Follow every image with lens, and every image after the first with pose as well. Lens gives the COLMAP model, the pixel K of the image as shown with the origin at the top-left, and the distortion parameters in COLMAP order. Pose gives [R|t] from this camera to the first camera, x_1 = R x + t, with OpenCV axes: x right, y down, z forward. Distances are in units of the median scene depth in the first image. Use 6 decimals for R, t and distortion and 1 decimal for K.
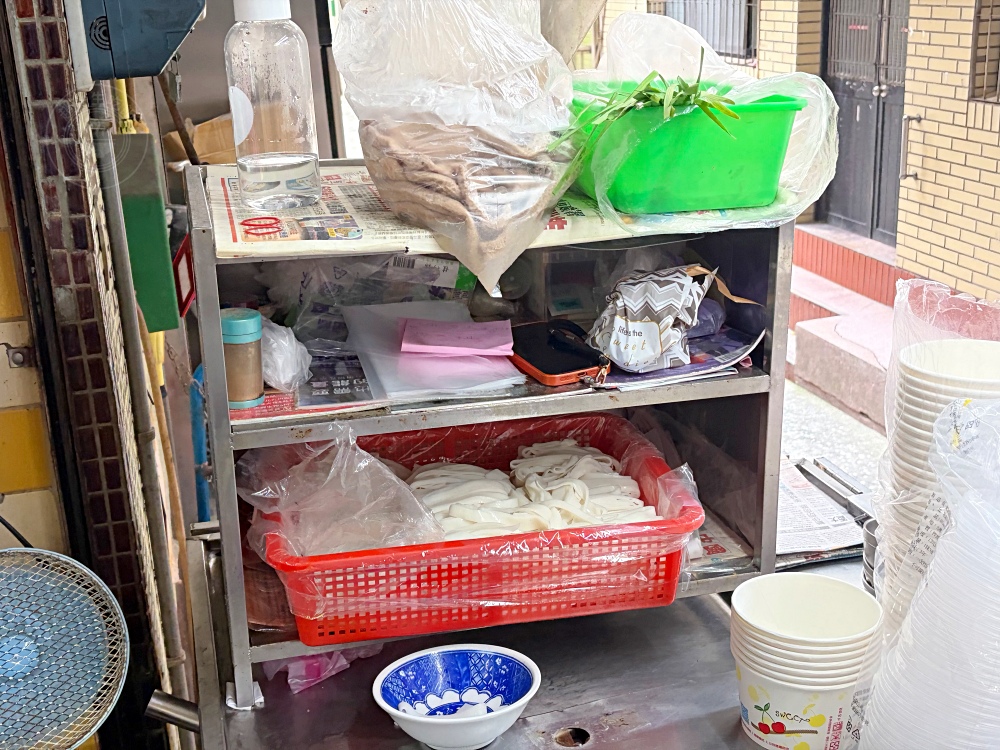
lens RADIAL K [[1236.1, 0, 535.6], [0, 1236.1, 377.4], [0, 0, 1]] dist [0.045629, 0.012858]
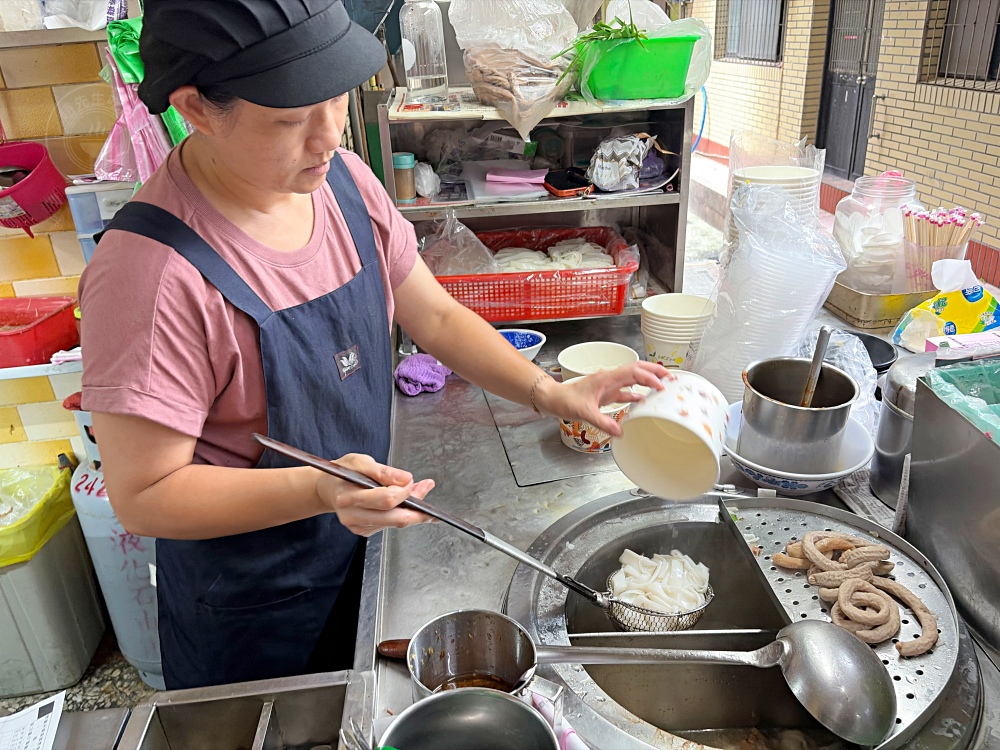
lens RADIAL K [[749.8, 0, 504.2], [0, 749.8, 375.0], [0, 0, 1]] dist [0.045948, -0.059027]
pose [[0.984381, 0.047278, -0.169586, 0.135318], [-0.025311, 0.991266, 0.129426, 0.131372], [0.174224, -0.123112, 0.976980, -0.191418]]
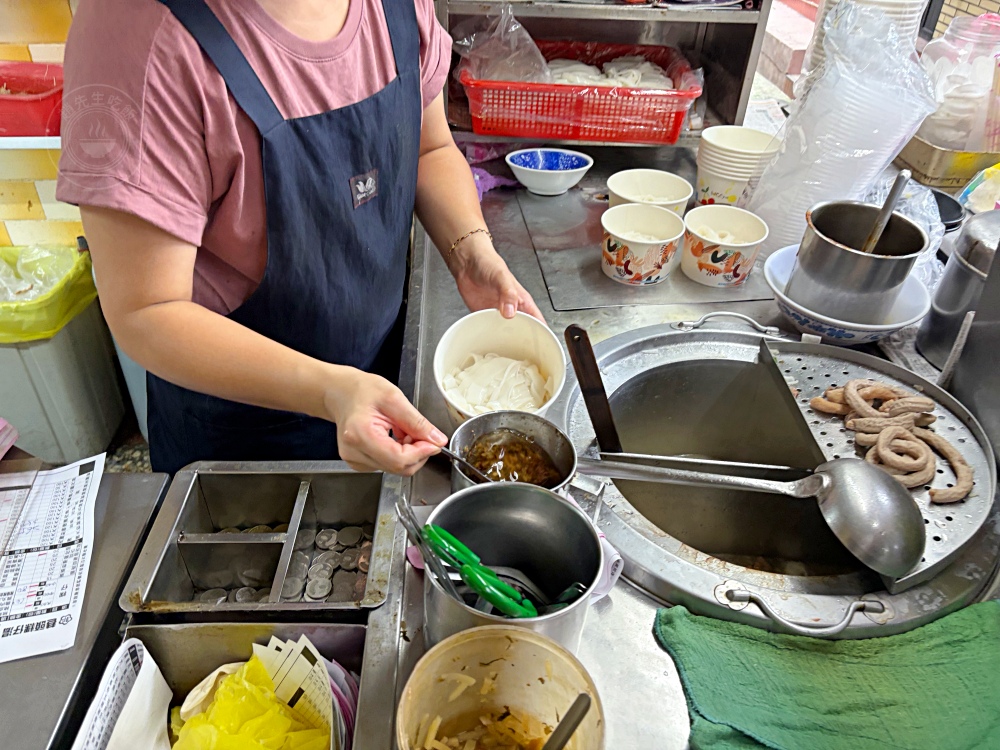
lens RADIAL K [[749.8, 0, 504.2], [0, 749.8, 375.0], [0, 0, 1]] dist [0.045948, -0.059027]
pose [[0.971169, 0.182878, -0.152925, 0.099552], [-0.123537, 0.934709, 0.333252, 0.162734], [0.203885, -0.304752, 0.930353, -0.182291]]
